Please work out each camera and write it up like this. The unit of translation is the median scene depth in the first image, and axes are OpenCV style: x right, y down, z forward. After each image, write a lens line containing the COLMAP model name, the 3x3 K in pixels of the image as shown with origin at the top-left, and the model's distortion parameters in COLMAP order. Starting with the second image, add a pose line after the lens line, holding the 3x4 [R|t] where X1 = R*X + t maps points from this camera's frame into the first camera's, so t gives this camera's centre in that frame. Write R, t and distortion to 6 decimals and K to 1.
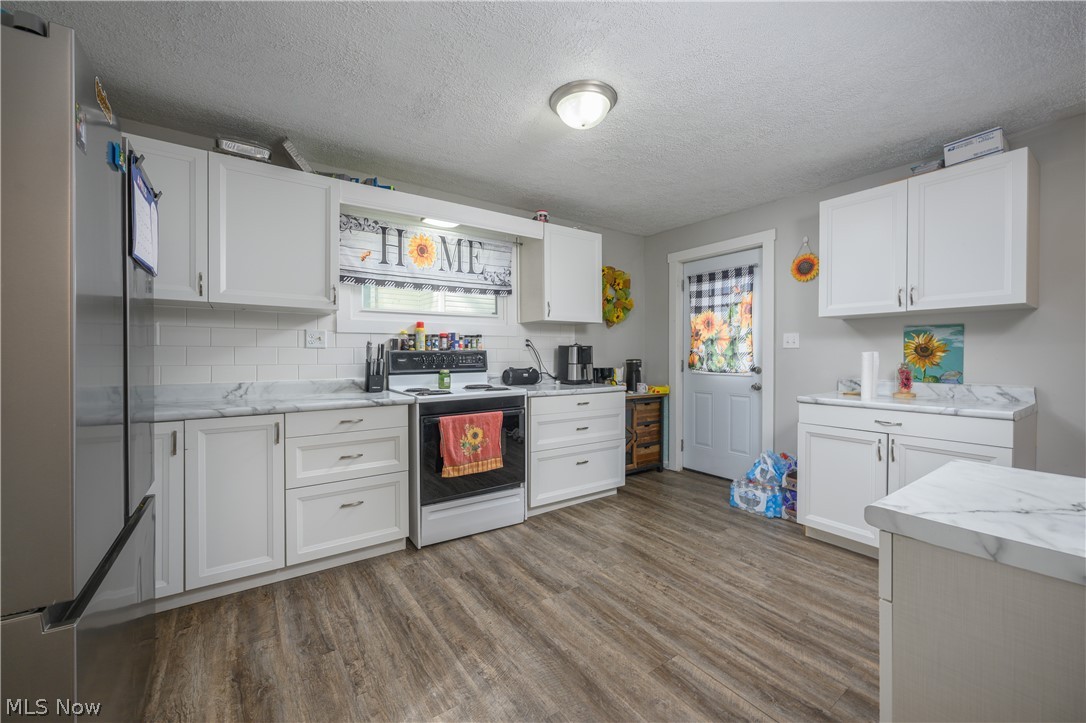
lens RADIAL K [[426.1, 0, 541.4], [0, 426.1, 357.2], [0, 0, 1]] dist [-0.001538, -0.000146]
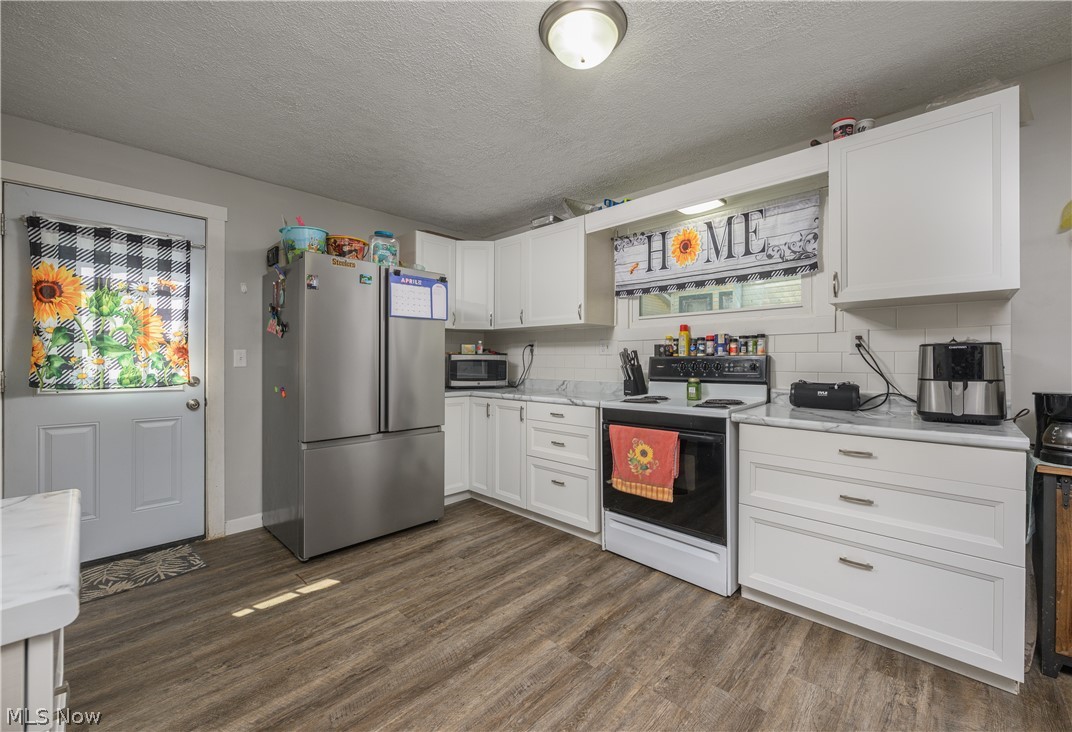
lens RADIAL K [[430.0, 0, 538.1], [0, 430.0, 360.1], [0, 0, 1]] dist [0.002530, 0.000125]
pose [[0.199772, 0.002053, -0.979840, 0.593516], [-0.005661, 0.999984, 0.000941, -0.006789], [0.979826, 0.005359, 0.199780, 0.542076]]
